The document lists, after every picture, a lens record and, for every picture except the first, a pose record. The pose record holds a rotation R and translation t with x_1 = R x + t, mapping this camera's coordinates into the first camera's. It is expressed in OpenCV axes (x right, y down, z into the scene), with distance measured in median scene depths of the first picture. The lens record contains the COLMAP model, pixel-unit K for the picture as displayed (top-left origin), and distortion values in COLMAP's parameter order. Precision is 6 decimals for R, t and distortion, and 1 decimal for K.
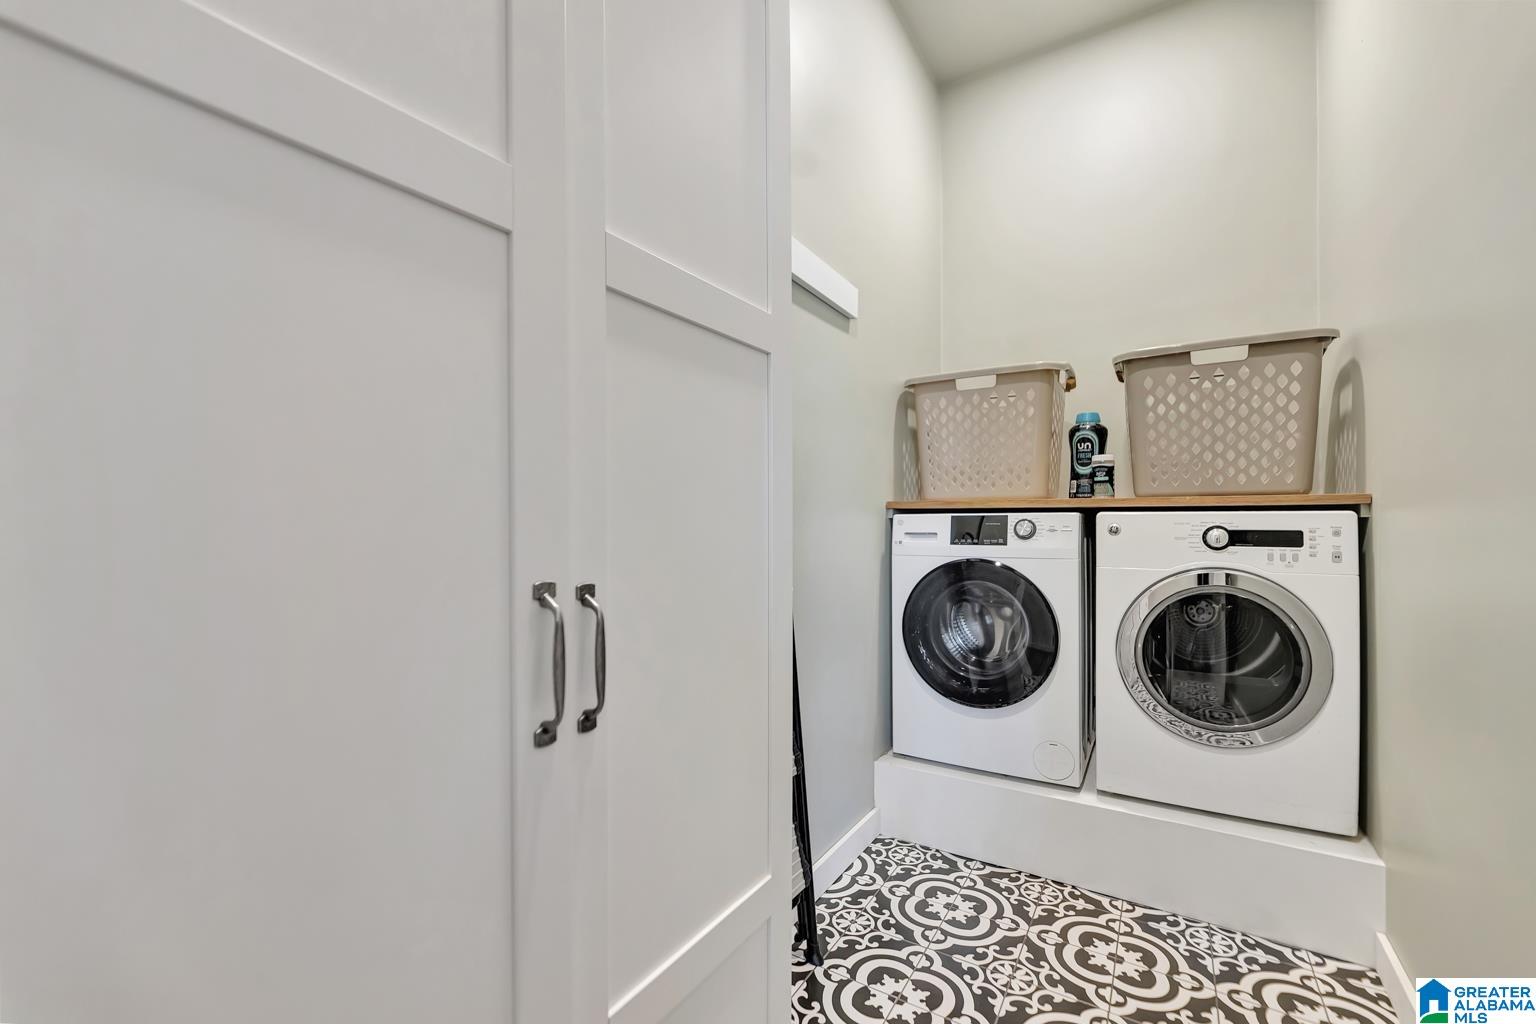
lens RADIAL K [[624.8, 0, 770.6], [0, 624.8, 521.9], [0, 0, 1]] dist [0.000395, 0.000007]
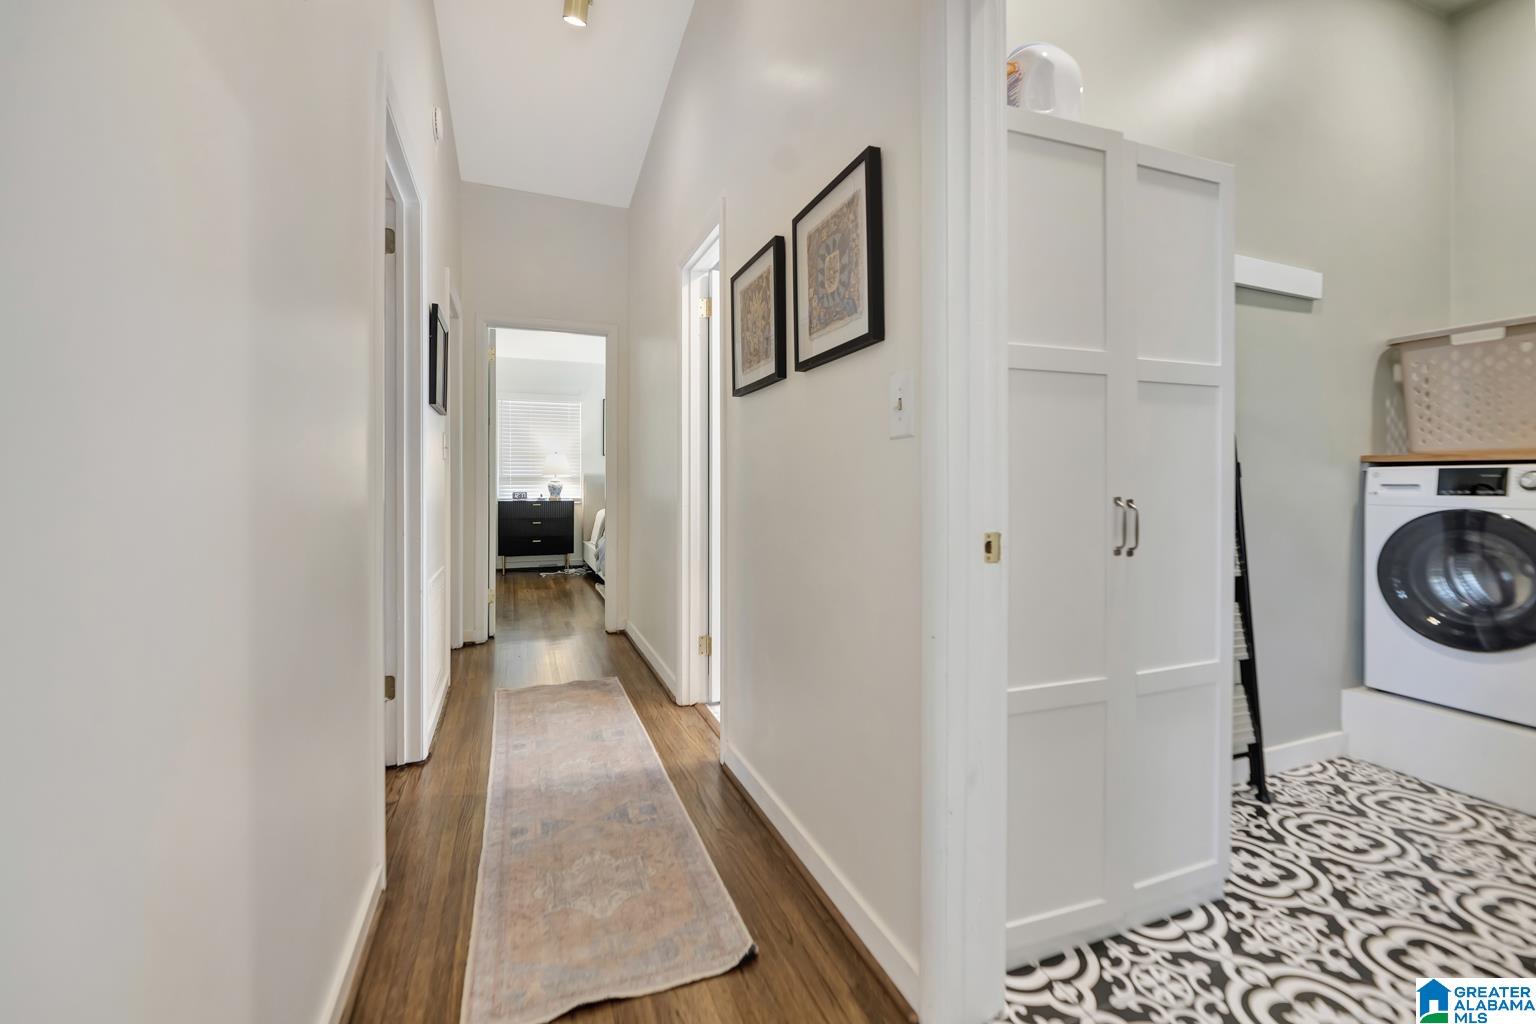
lens RADIAL K [[660.0, 0, 769.4], [0, 660.0, 485.9], [0, 0, 1]] dist [0.002191, -0.000707]
pose [[0.812517, 0.006400, -0.582902, 0.022663], [0.002999, 0.999881, 0.015158, -0.000158], [0.582929, -0.014064, 0.812401, -0.562653]]
